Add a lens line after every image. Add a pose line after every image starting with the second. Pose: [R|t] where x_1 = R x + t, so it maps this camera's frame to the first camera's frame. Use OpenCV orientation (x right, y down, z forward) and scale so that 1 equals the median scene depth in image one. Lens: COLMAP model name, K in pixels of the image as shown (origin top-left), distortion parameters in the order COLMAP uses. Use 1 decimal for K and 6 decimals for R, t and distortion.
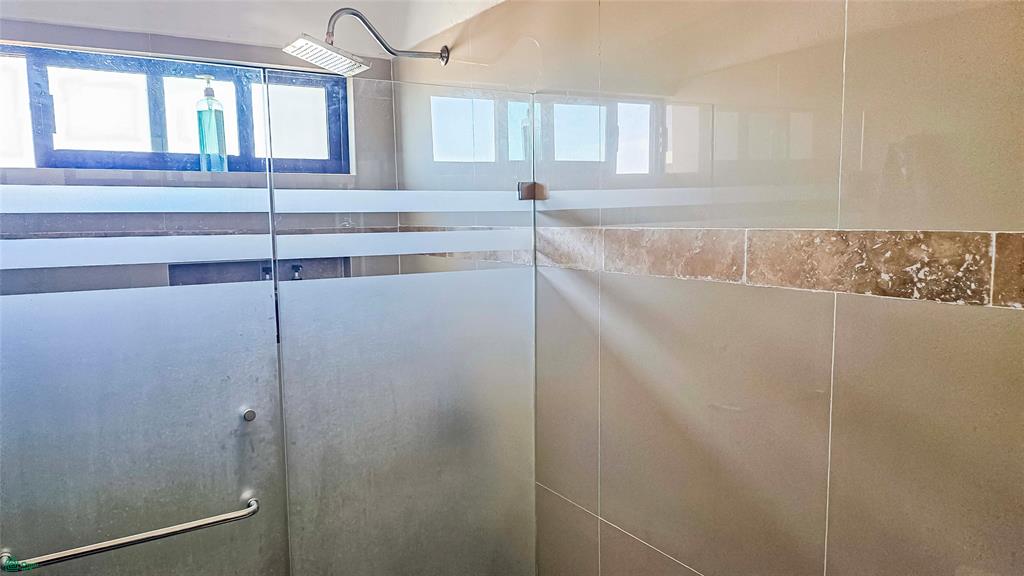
lens RADIAL K [[717.2, 0, 510.1], [0, 717.2, 288.0], [0, 0, 1]] dist [0.072917, -0.083793]
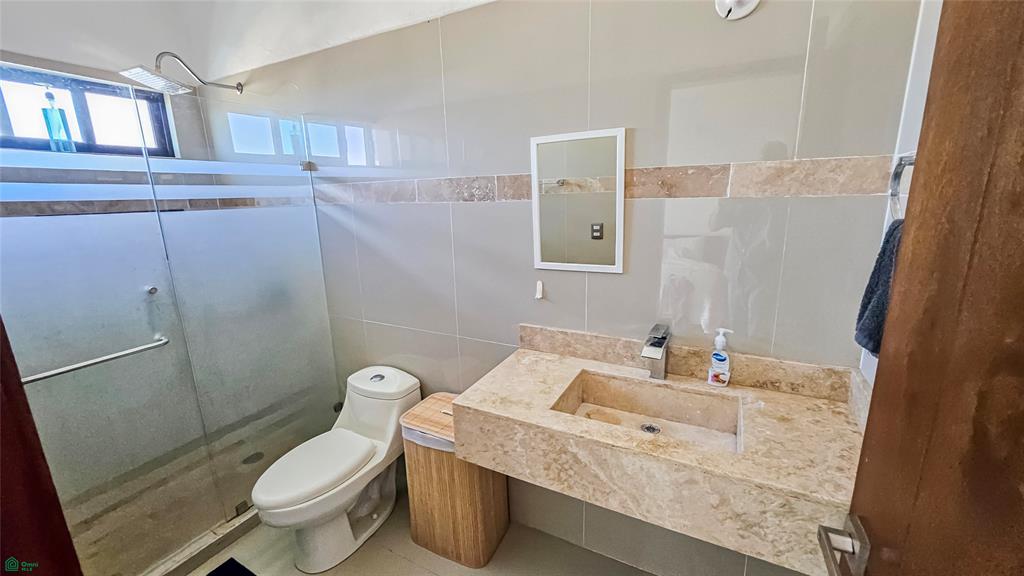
lens RADIAL K [[406.9, 0, 510.4], [0, 406.9, 286.4], [0, 0, 1]] dist [-0.007643, 0.006971]
pose [[0.865313, -0.121444, 0.486297, -0.116611], [0.066593, 0.989458, 0.128603, 0.133479], [-0.496789, -0.078898, 0.864278, -0.407191]]
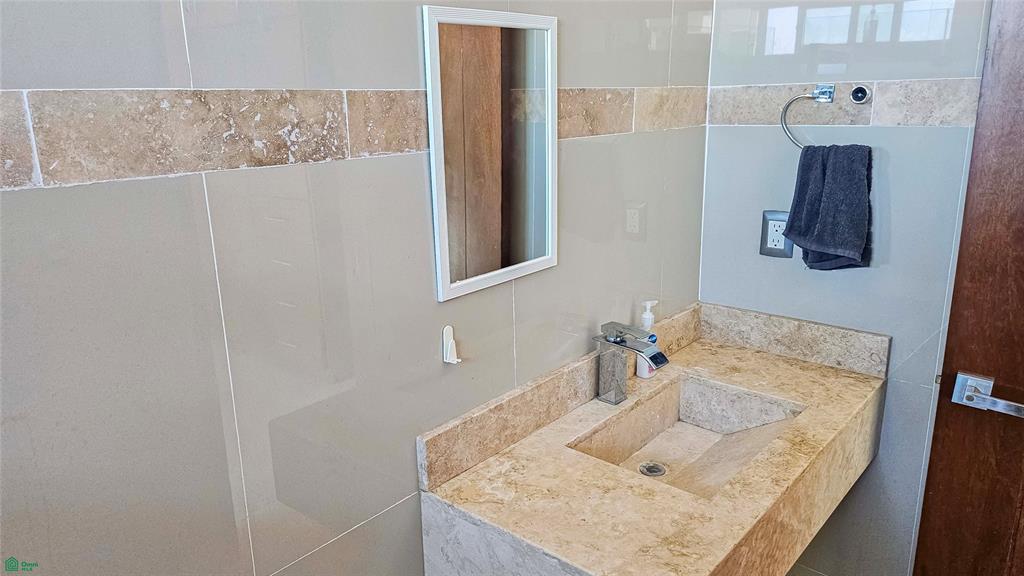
lens RADIAL K [[717.2, 0, 510.1], [0, 717.2, 288.0], [0, 0, 1]] dist [0.072917, -0.083793]
pose [[-0.300154, -0.226997, 0.926488, -0.405583], [0.119382, 0.954697, 0.272585, -0.048960], [-0.946391, 0.192423, -0.259456, 0.921128]]
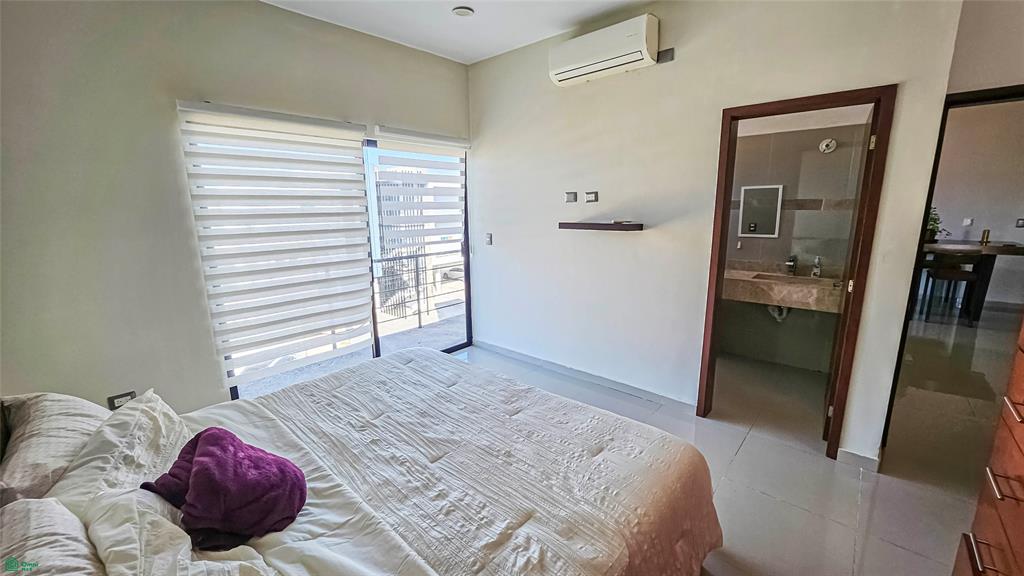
lens RADIAL K [[406.9, 0, 510.4], [0, 406.9, 286.4], [0, 0, 1]] dist [-0.007643, 0.006971]
pose [[0.958031, -0.054660, 0.281405, -2.275696], [0.028098, 0.994831, 0.097577, 0.286864], [-0.285284, -0.085574, 0.954615, -2.092904]]
